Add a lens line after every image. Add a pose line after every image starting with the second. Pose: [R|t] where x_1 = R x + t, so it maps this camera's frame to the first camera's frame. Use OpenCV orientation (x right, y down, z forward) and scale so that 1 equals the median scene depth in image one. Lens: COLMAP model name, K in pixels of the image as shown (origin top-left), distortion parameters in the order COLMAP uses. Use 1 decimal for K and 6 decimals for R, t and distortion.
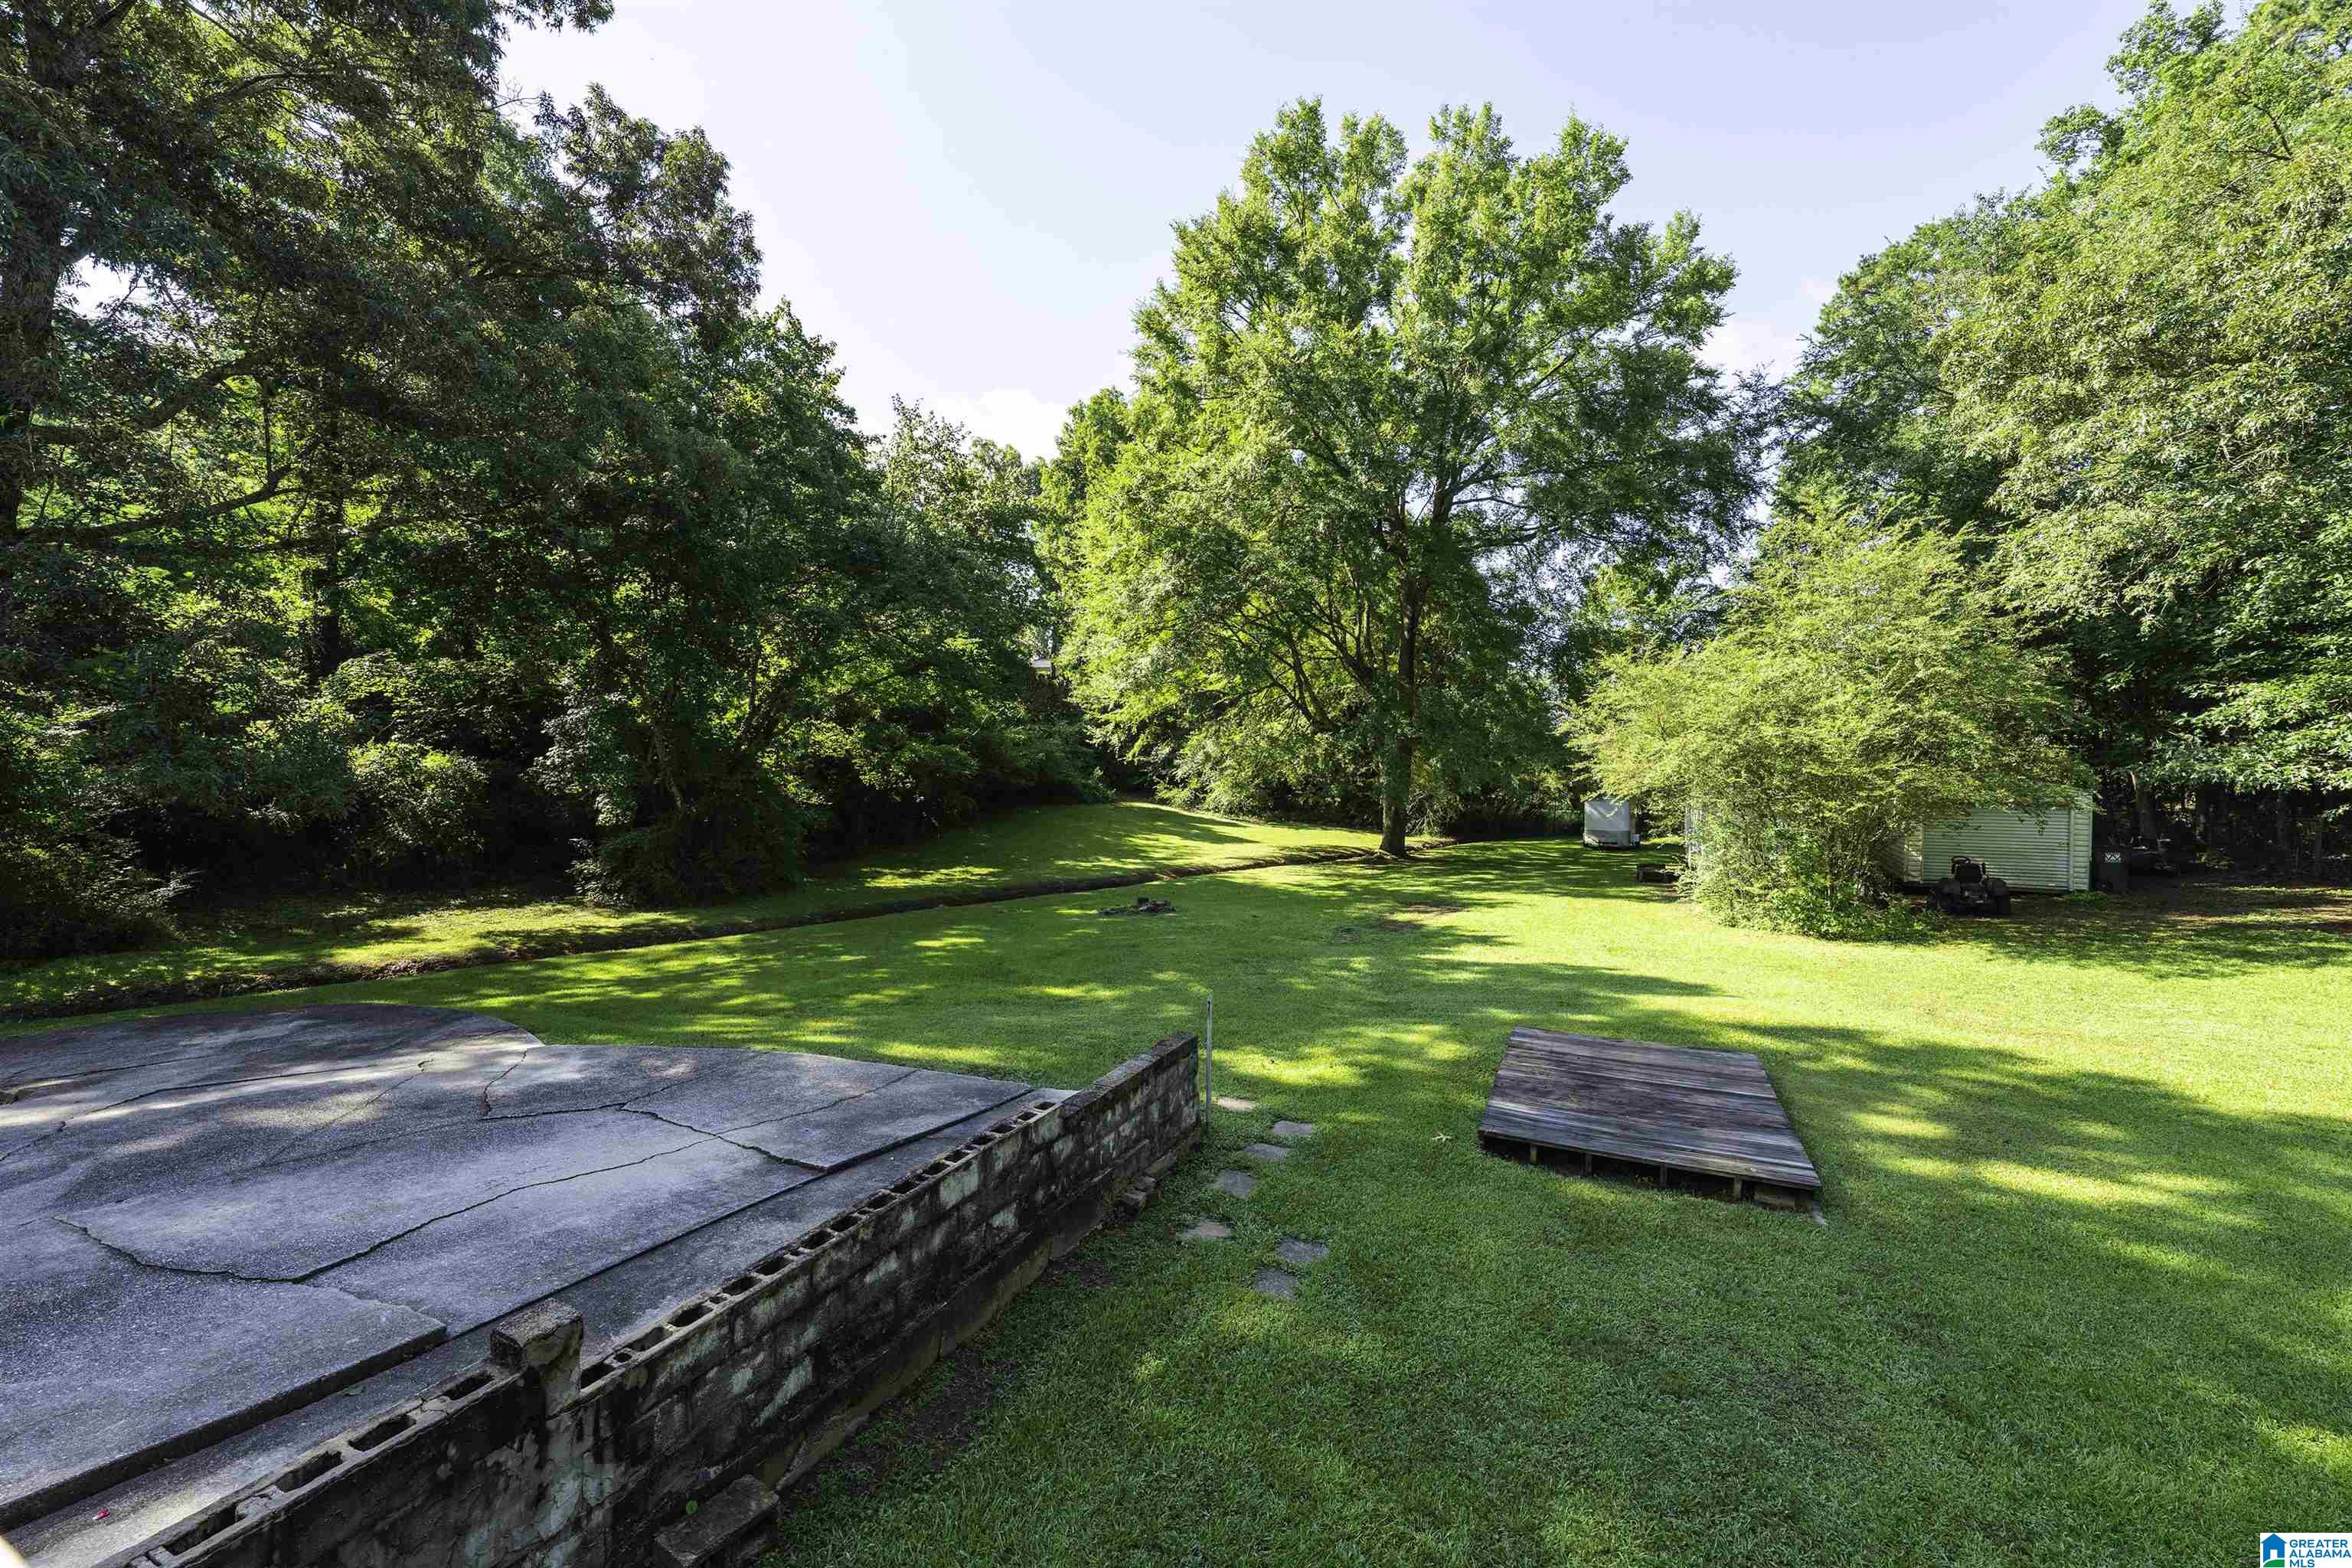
lens RADIAL K [[925.4, 0, 1176.3], [0, 925.4, 782.1], [0, 0, 1]] dist [-0.001135, -0.000186]
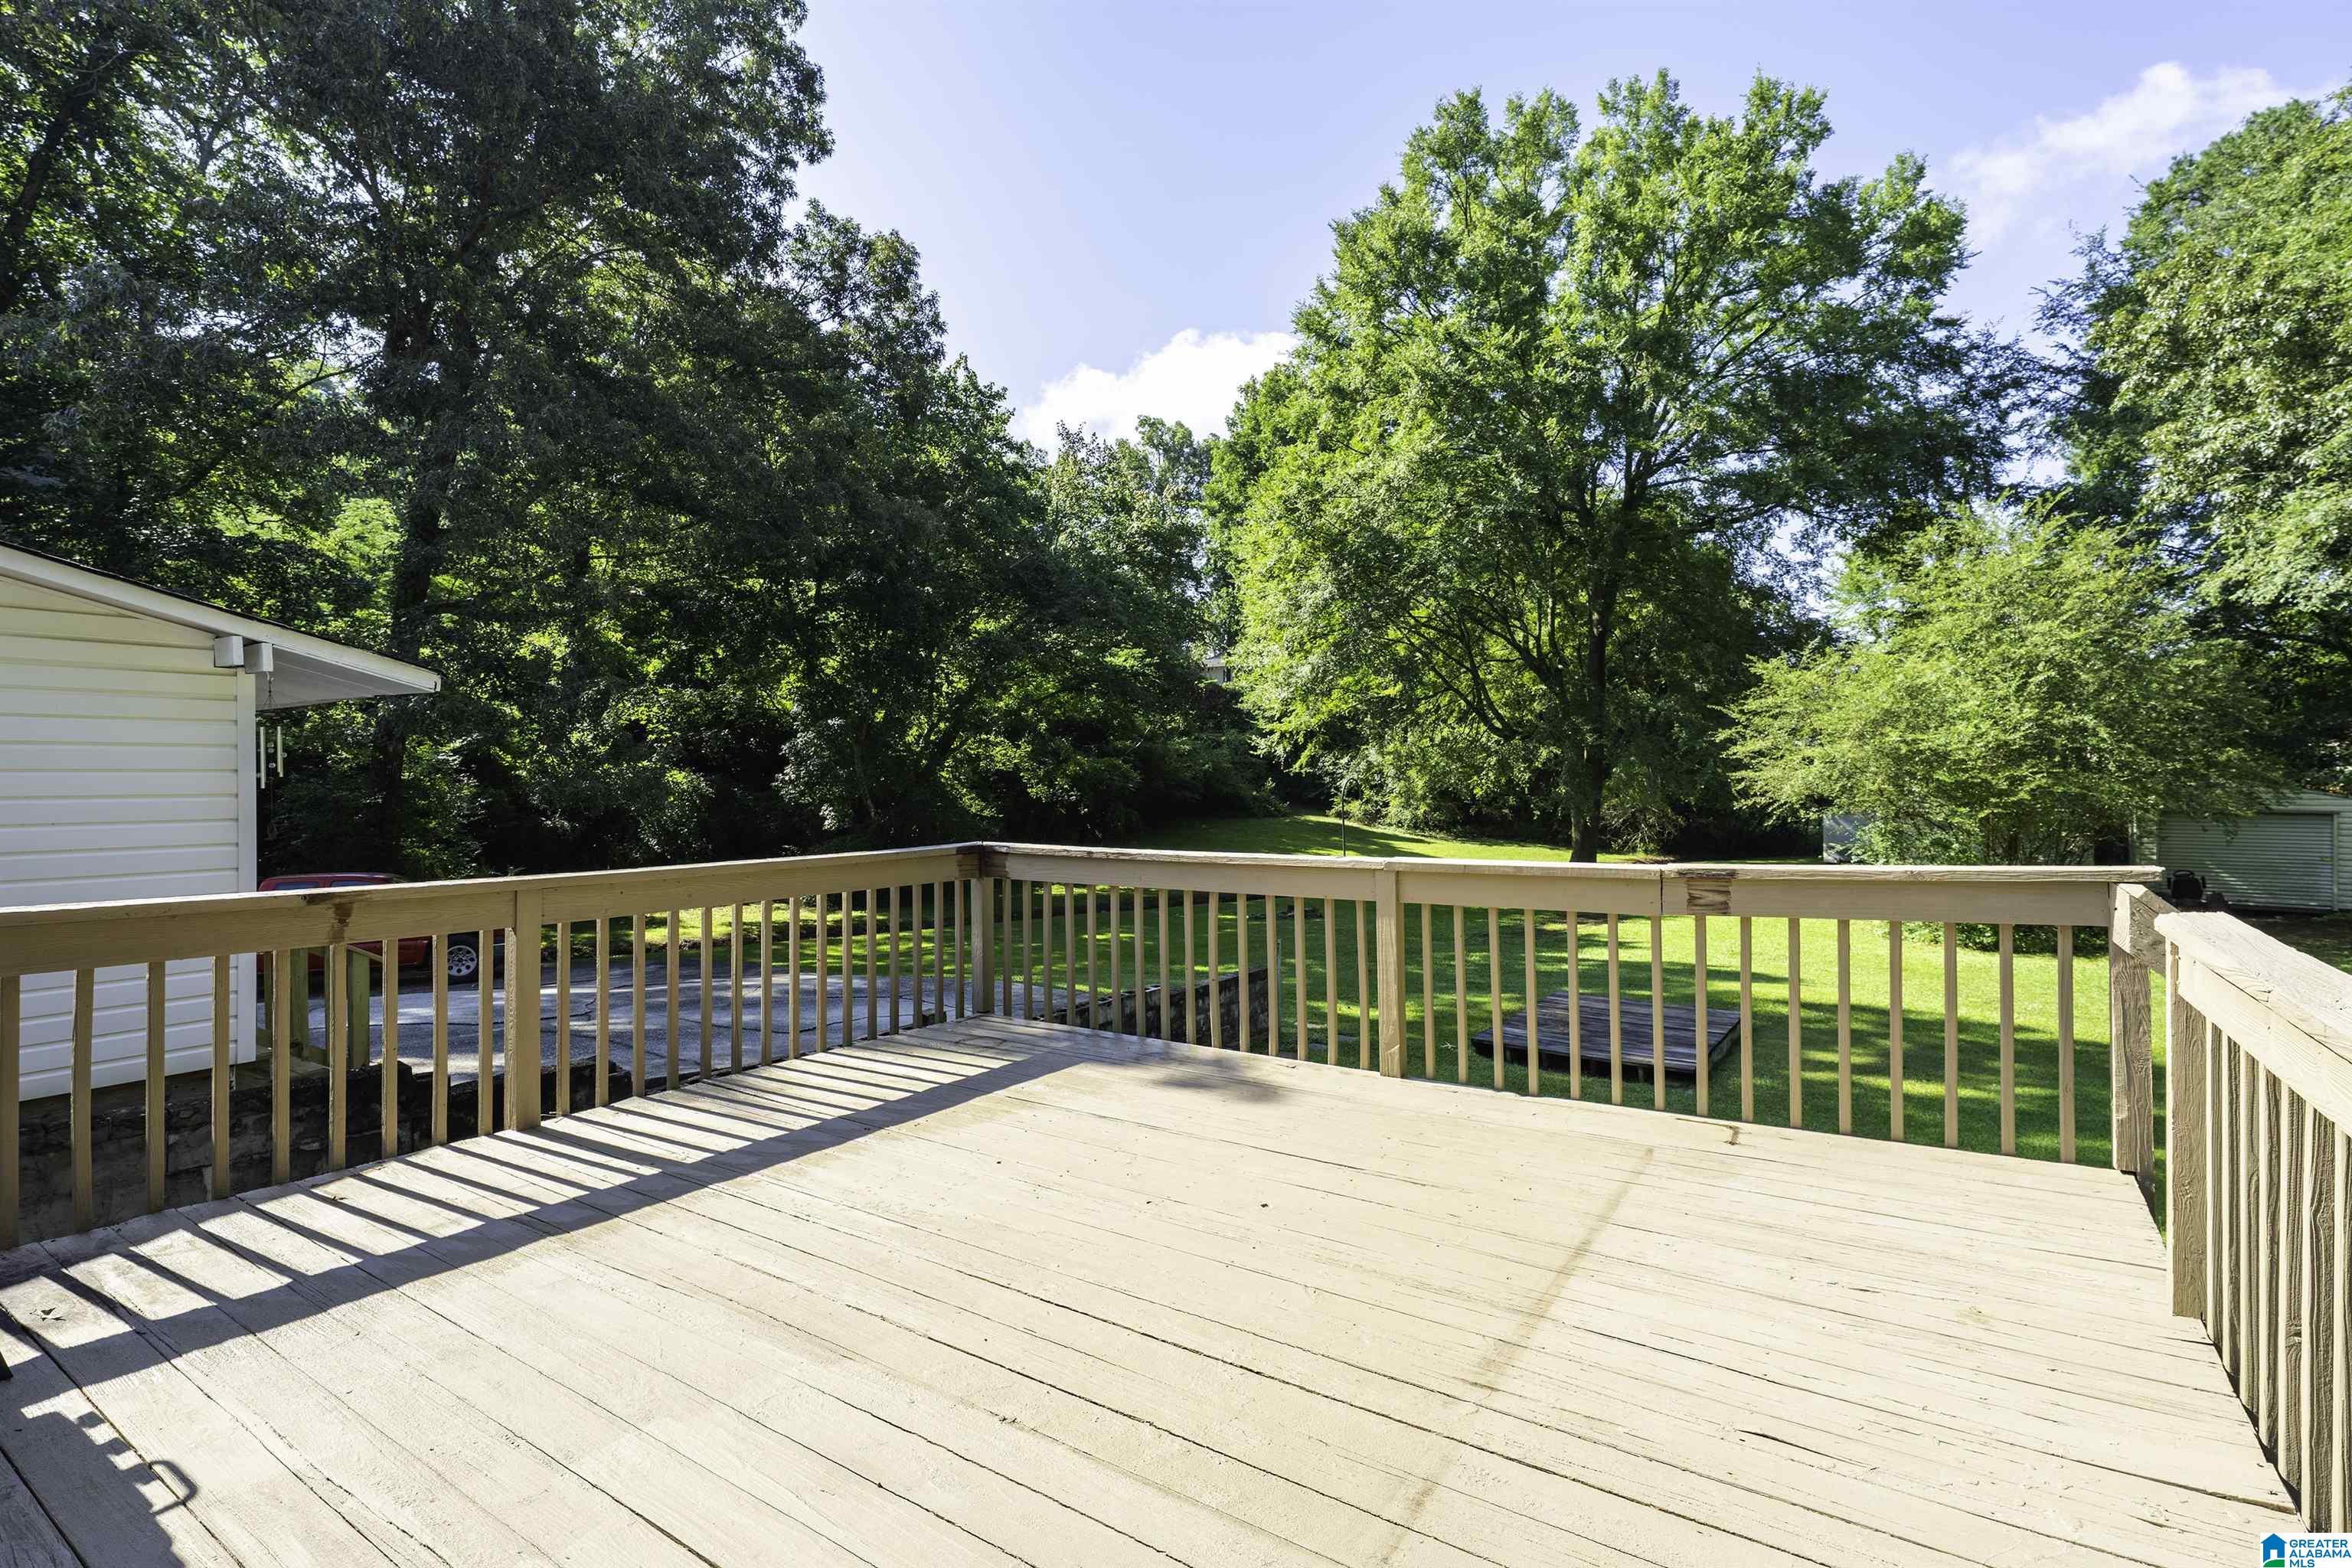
lens RADIAL K [[1124.2, 0, 1174.1], [0, 1124.2, 784.4], [0, 0, 1]] dist [0.000926, 0.000127]
pose [[0.981742, -0.006975, -0.190087, 0.058999], [0.004898, 0.999923, -0.011393, 0.003599], [0.190152, 0.010254, 0.981701, -0.208307]]
